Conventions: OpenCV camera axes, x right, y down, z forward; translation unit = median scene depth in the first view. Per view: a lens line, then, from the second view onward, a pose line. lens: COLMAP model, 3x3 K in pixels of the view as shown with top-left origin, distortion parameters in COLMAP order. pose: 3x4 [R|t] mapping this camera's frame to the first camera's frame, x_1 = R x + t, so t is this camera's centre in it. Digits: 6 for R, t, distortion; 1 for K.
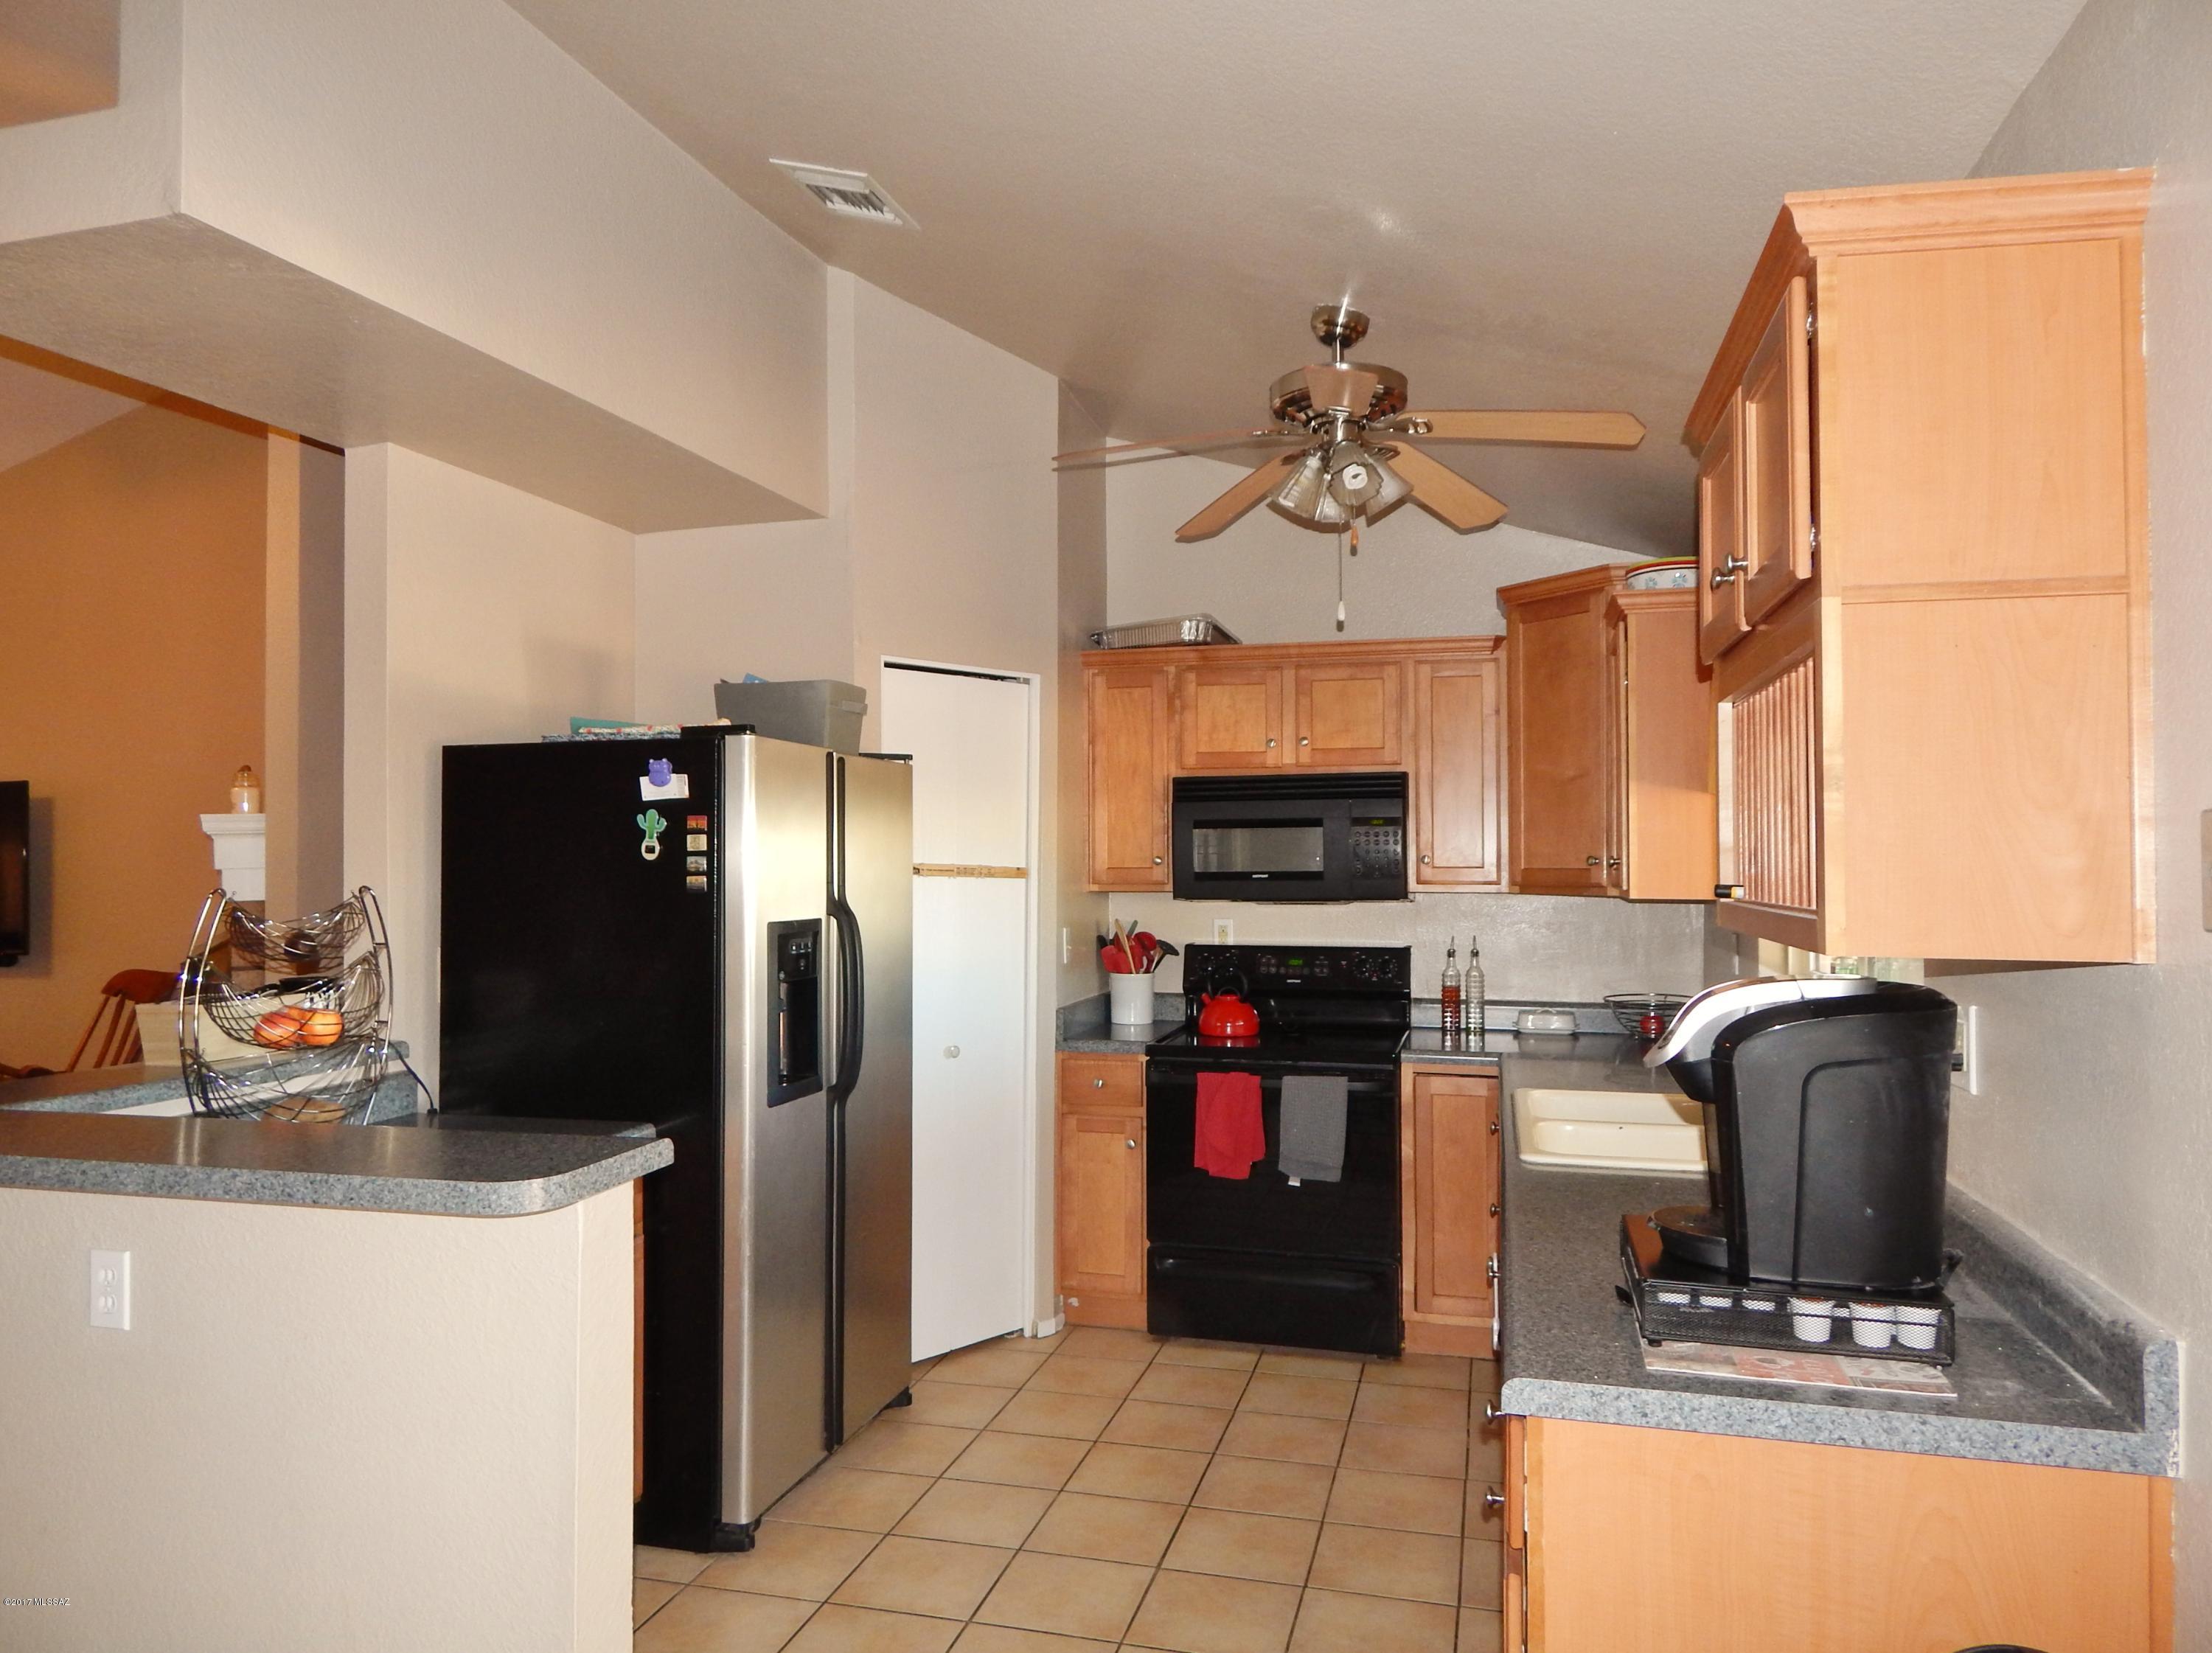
lens RADIAL K [[1472.2, 0, 1092.9], [0, 1472.2, 810.6], [0, 0, 1]] dist [0.012408, -0.010222]
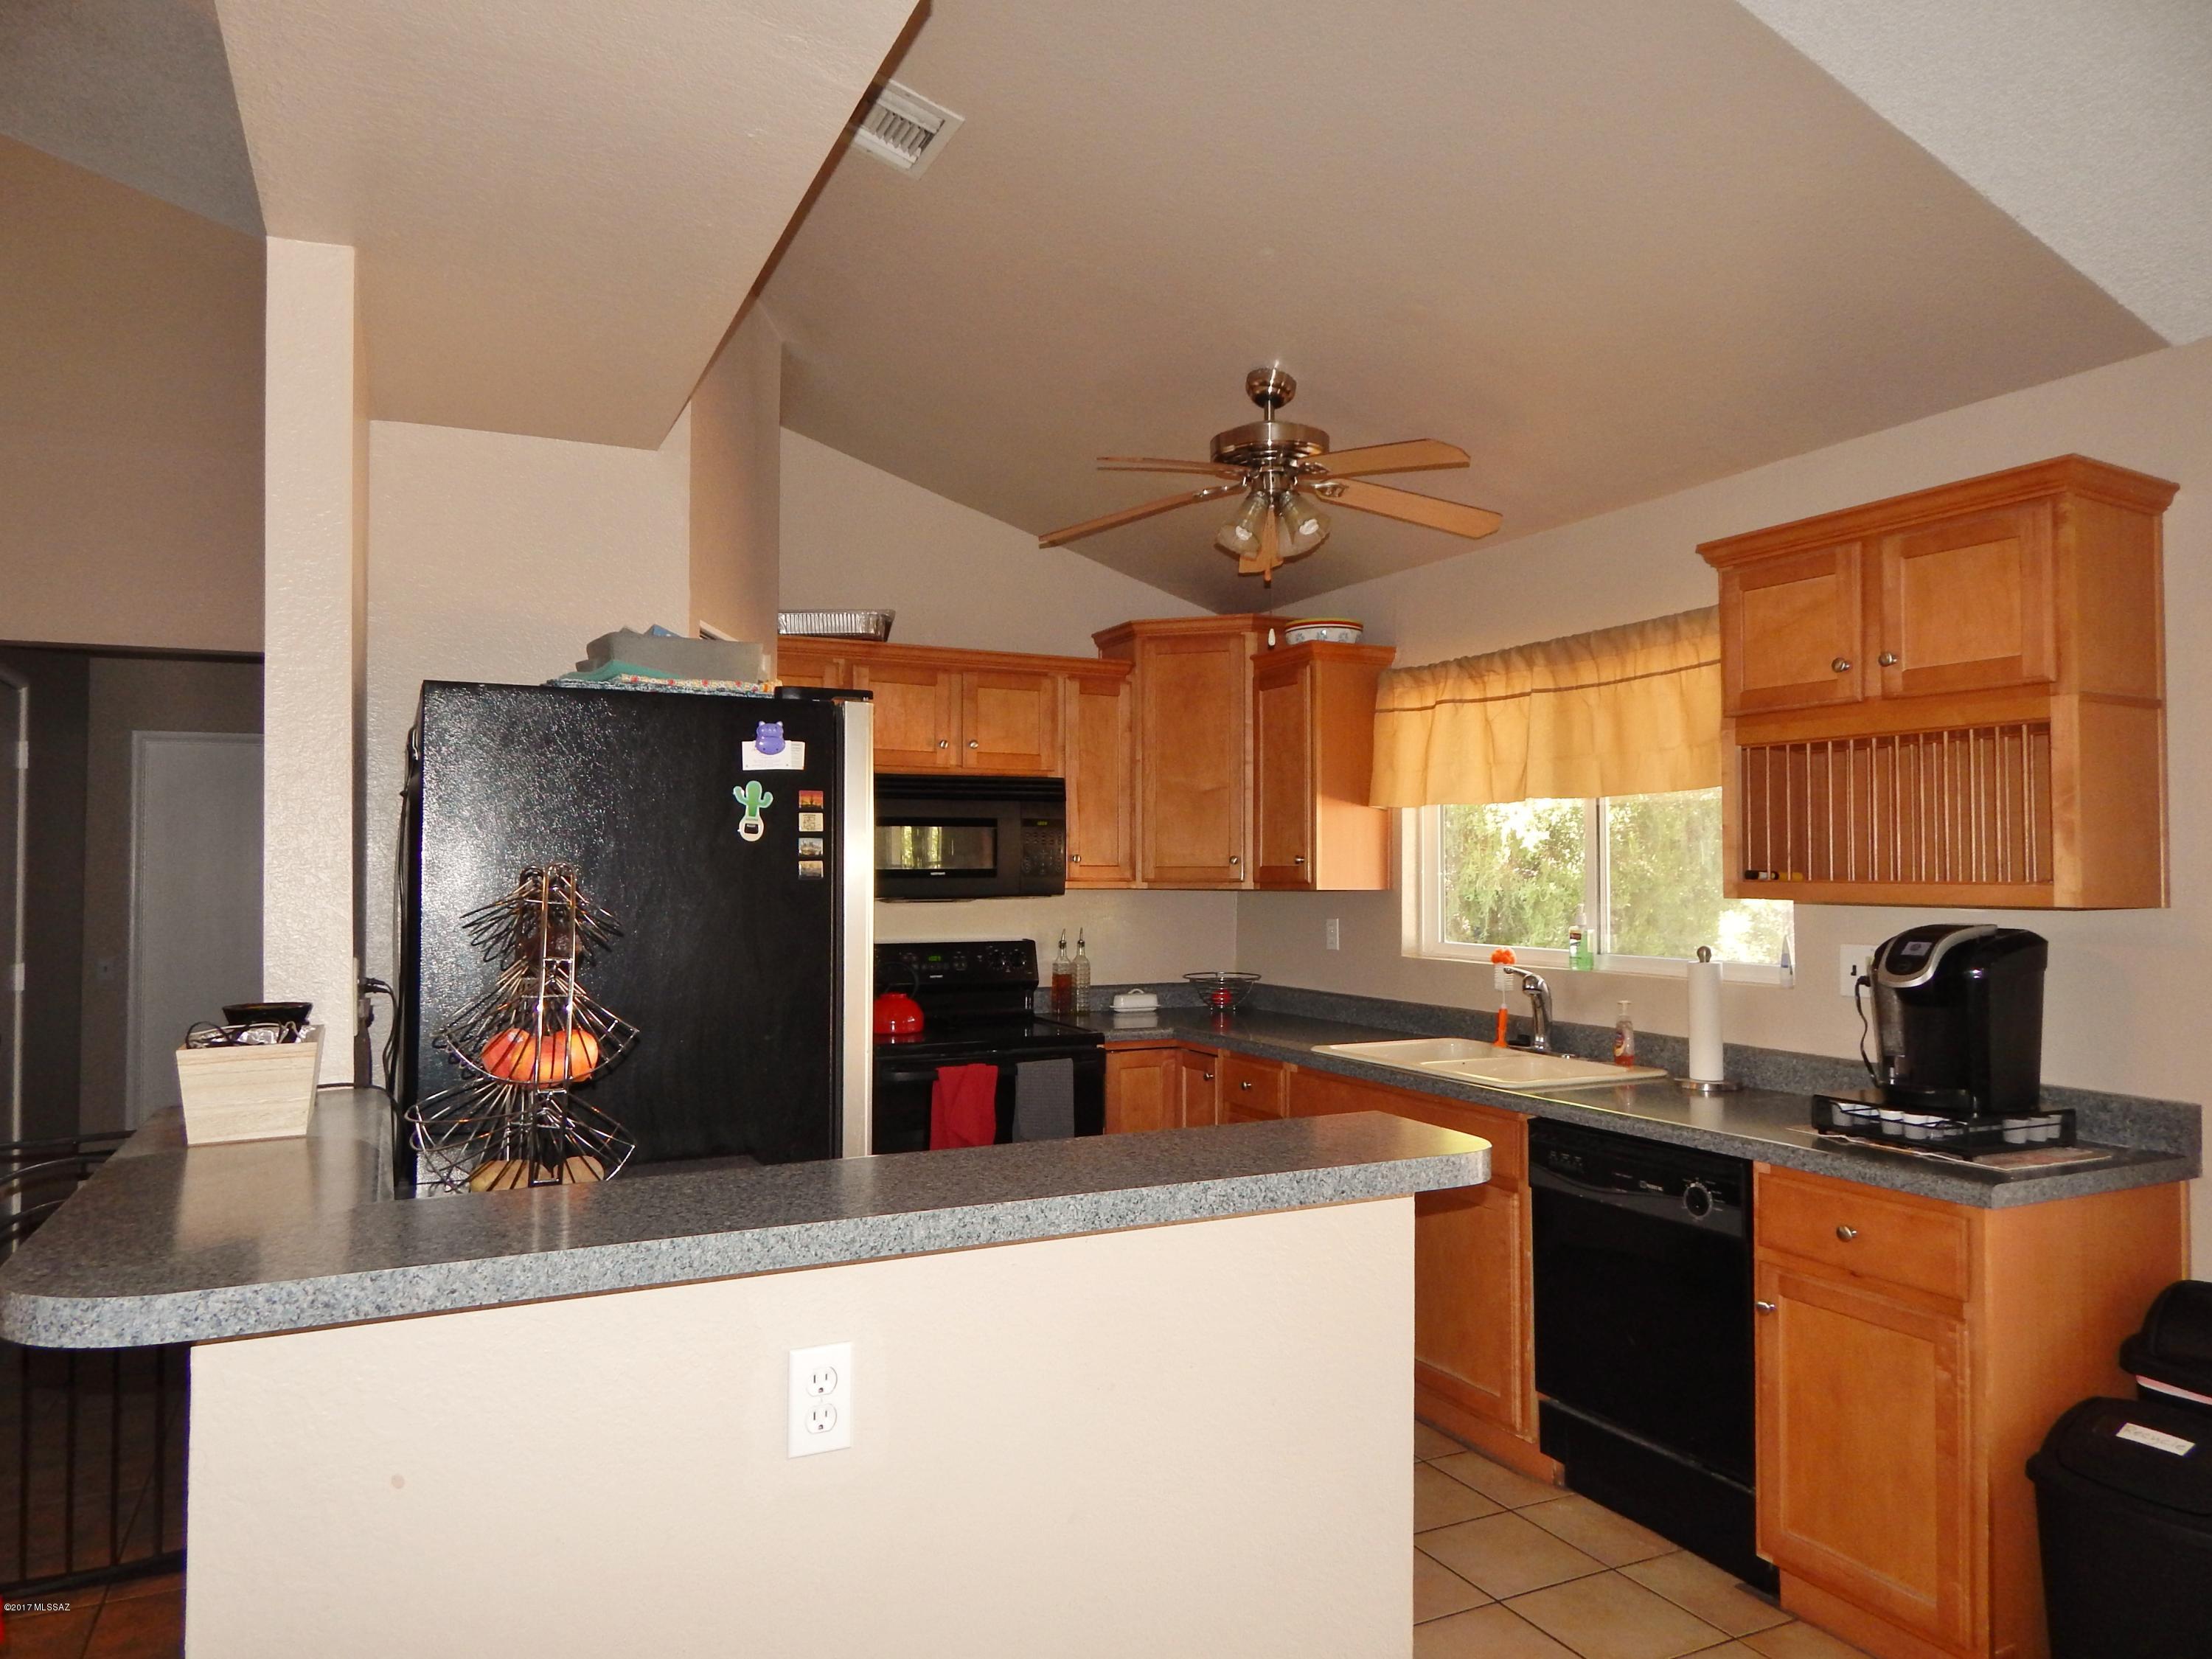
lens RADIAL K [[1472.3, 0, 1089.6], [0, 1472.3, 827.4], [0, 0, 1]] dist [0.012408, -0.010222]
pose [[0.750578, 0.025493, 0.660290, -0.709871], [-0.025665, 0.999626, -0.009420, 0.028547], [-0.660283, -0.009876, 0.750952, 0.242023]]
